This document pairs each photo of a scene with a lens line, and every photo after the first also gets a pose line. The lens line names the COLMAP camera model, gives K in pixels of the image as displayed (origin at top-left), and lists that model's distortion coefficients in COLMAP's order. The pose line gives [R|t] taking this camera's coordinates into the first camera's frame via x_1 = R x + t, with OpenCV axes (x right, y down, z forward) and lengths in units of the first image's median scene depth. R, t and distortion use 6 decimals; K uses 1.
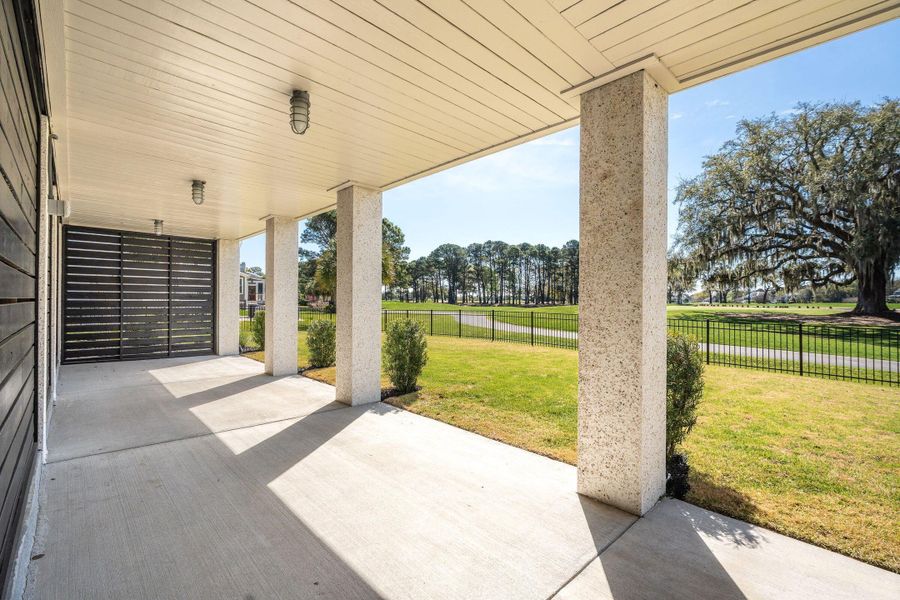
lens RADIAL K [[407.1, 0, 450.0], [0, 407.1, 300.0], [0, 0, 1]] dist [-0.003771, -0.000983]
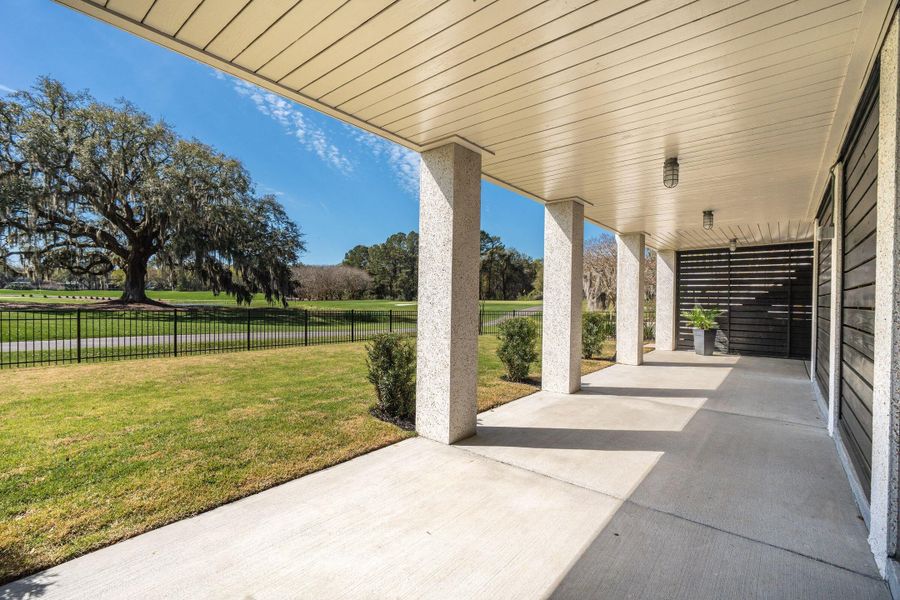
lens RADIAL K [[389.6, 0, 450.0], [0, 389.6, 300.0], [0, 0, 1]] dist [0.000190, -0.000019]
pose [[-0.130887, -0.010798, 0.991338, -0.221460], [-0.030837, 0.999501, 0.006815, -0.001464], [-0.990918, -0.029678, -0.131155, 0.258268]]
